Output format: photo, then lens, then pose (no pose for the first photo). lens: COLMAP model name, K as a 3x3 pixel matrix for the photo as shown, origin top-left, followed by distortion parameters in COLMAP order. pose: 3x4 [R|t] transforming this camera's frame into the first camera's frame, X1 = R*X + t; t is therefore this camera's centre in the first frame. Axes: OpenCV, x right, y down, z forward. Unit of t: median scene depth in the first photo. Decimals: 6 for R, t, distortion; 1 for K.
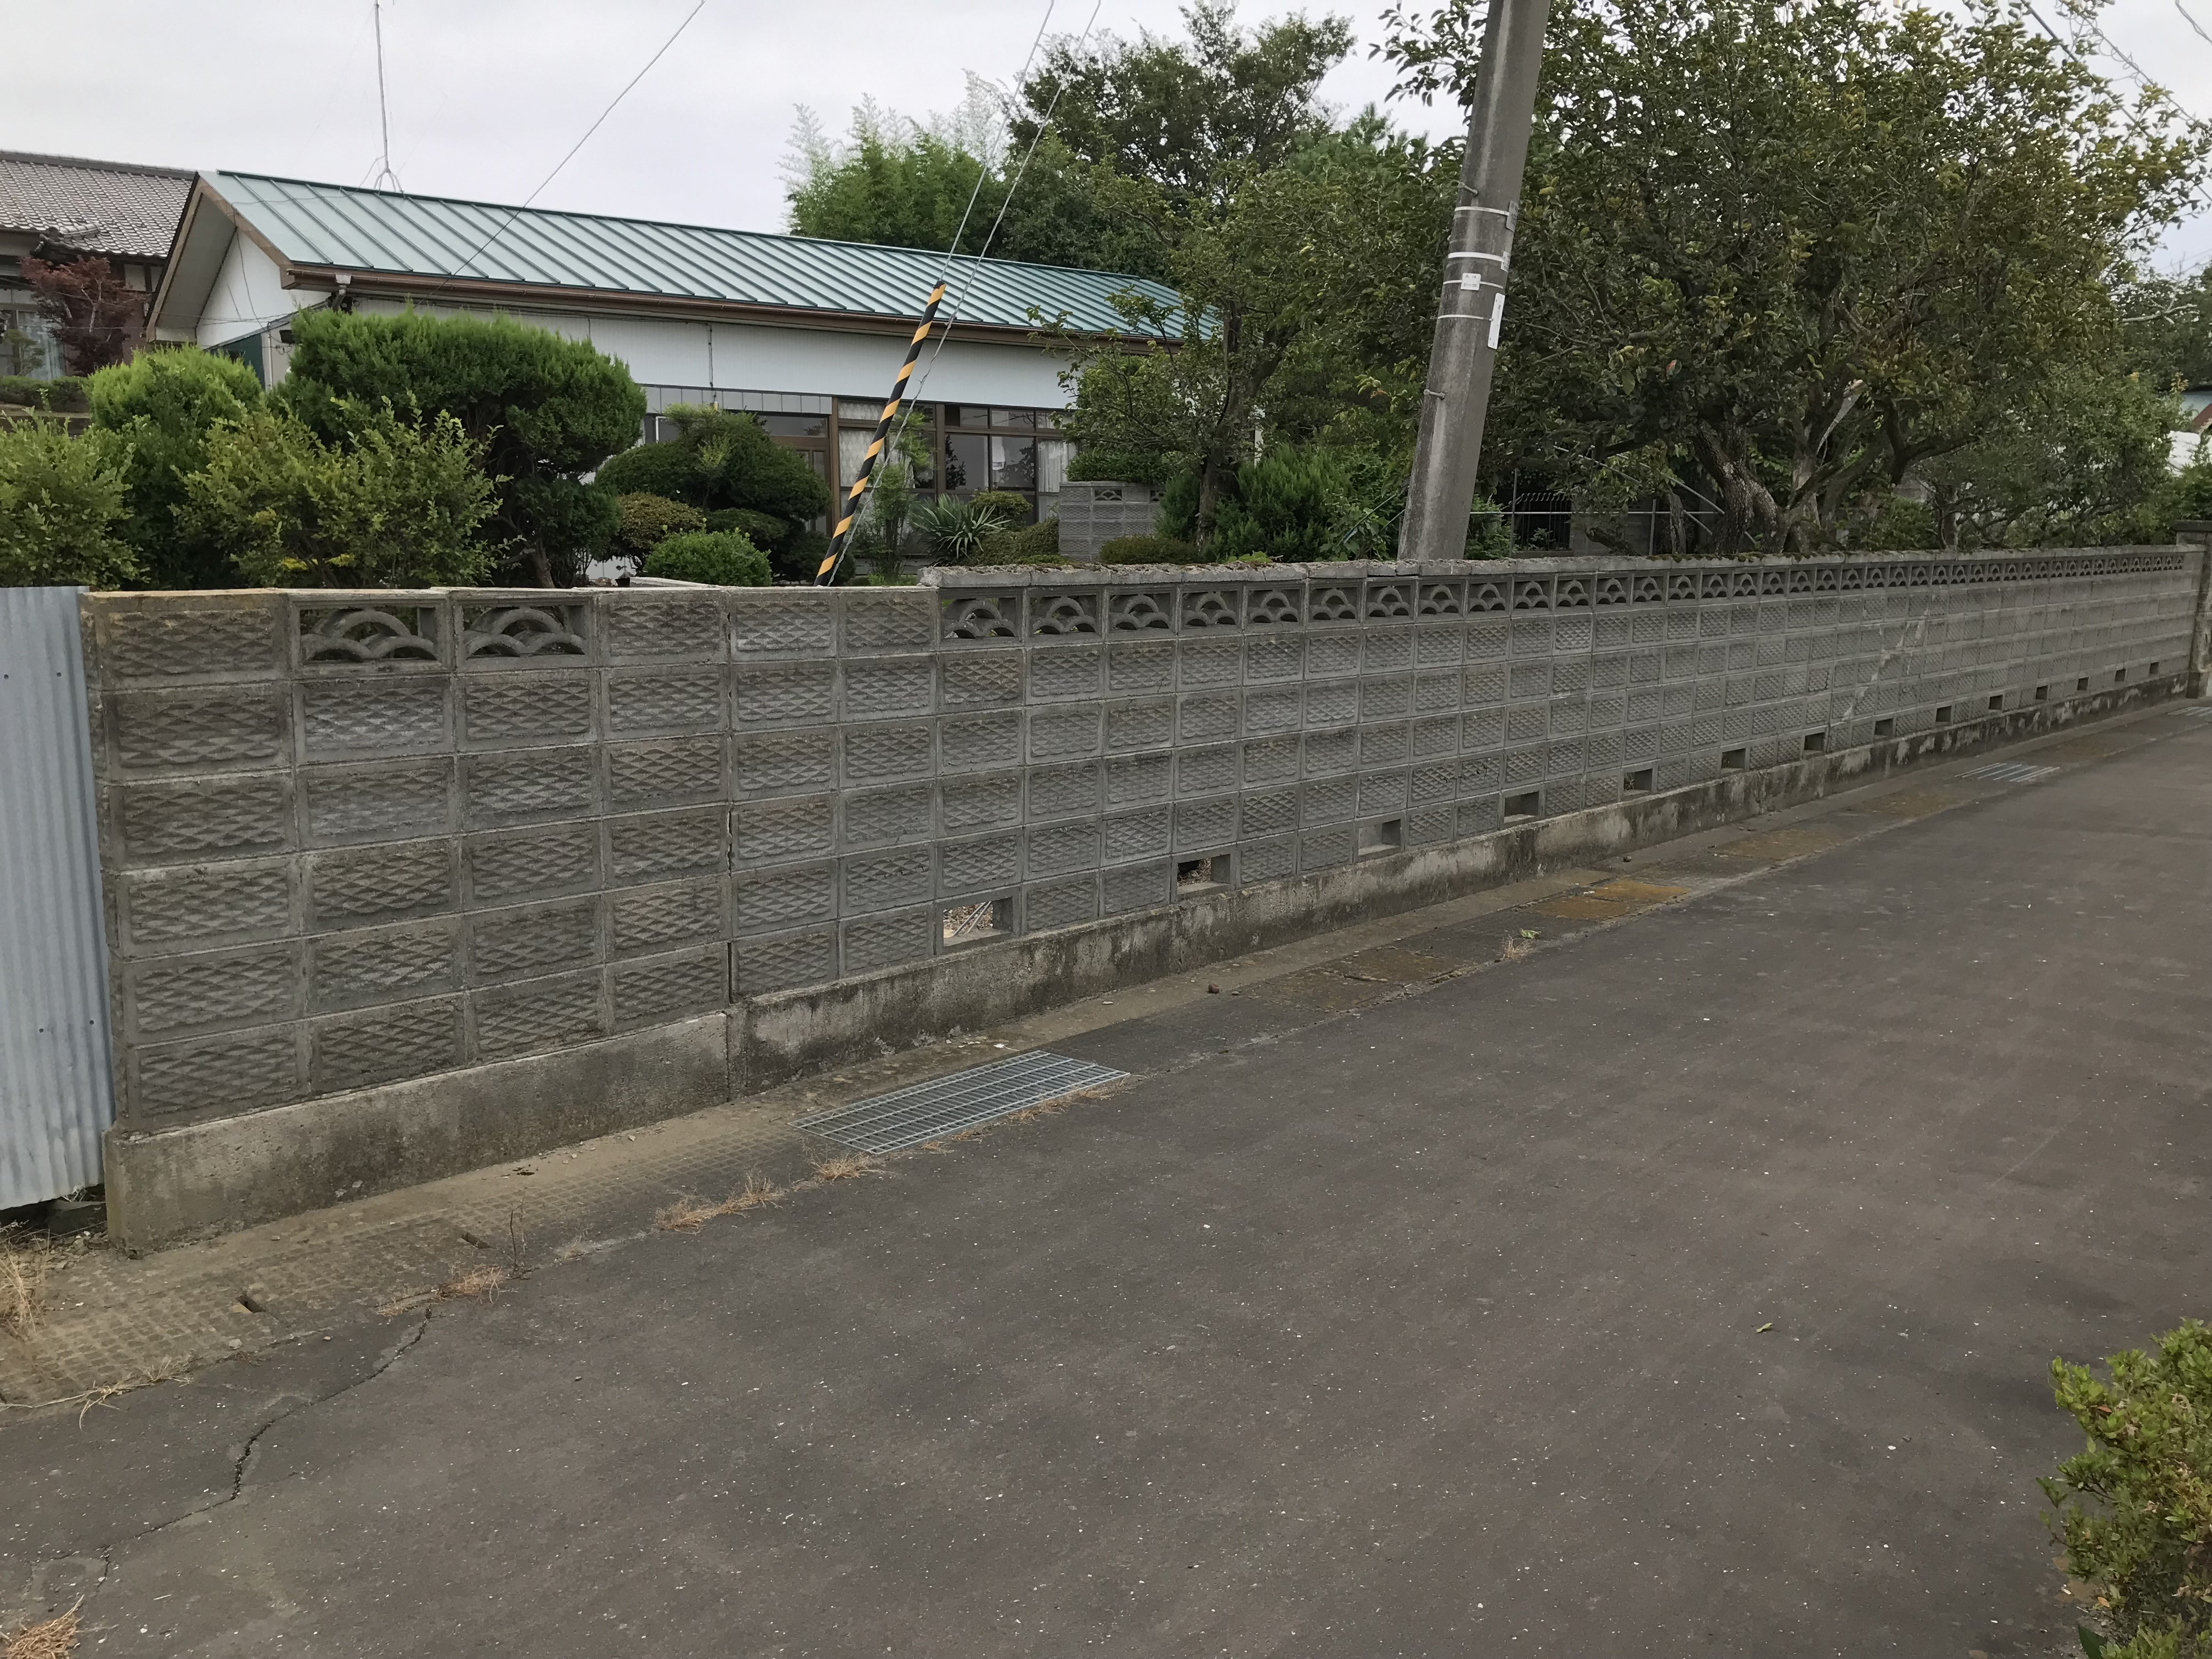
lens RADIAL K [[1811.9, 0, 1085.3], [0, 1811.9, 824.7], [0, 0, 1]] dist [0.063021, -0.078322]
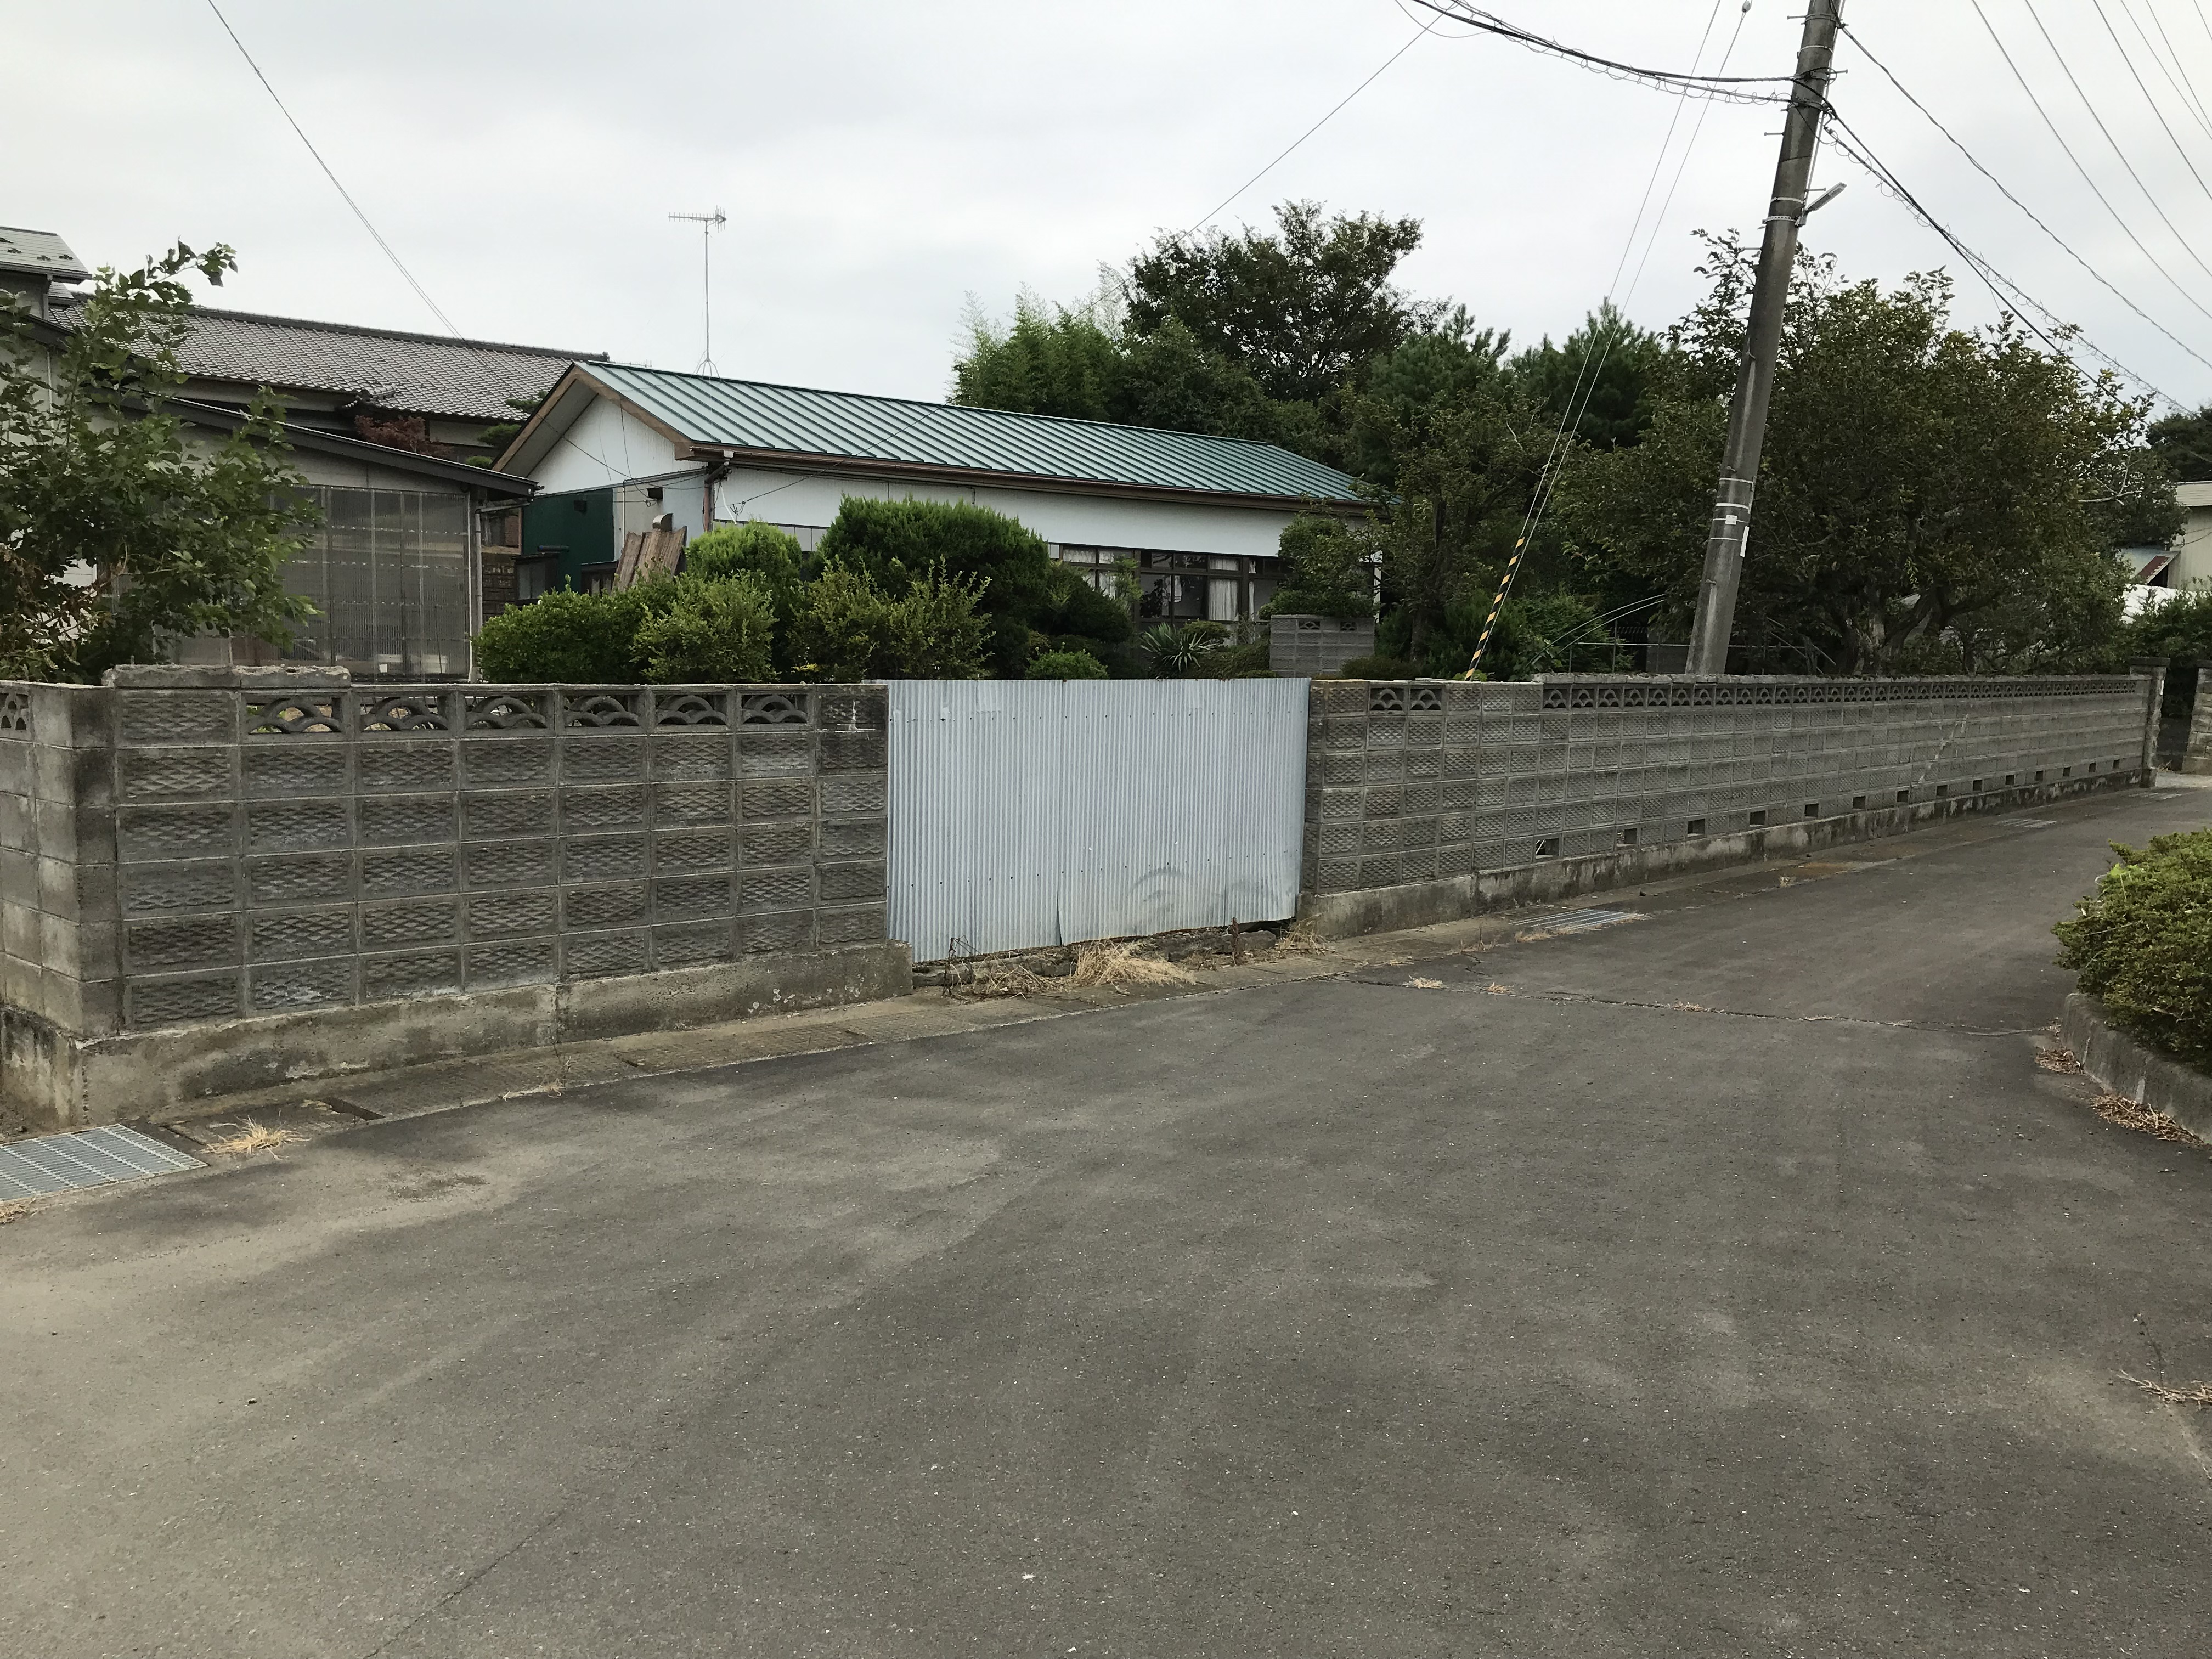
lens RADIAL K [[1811.9, 0, 1114.3], [0, 1811.9, 825.1], [0, 0, 1]] dist [0.063021, -0.078322]
pose [[0.999576, 0.010630, 0.027126, -0.316183], [-0.008869, 0.997896, -0.064220, 0.085916], [-0.027752, 0.063952, 0.997567, -0.535775]]
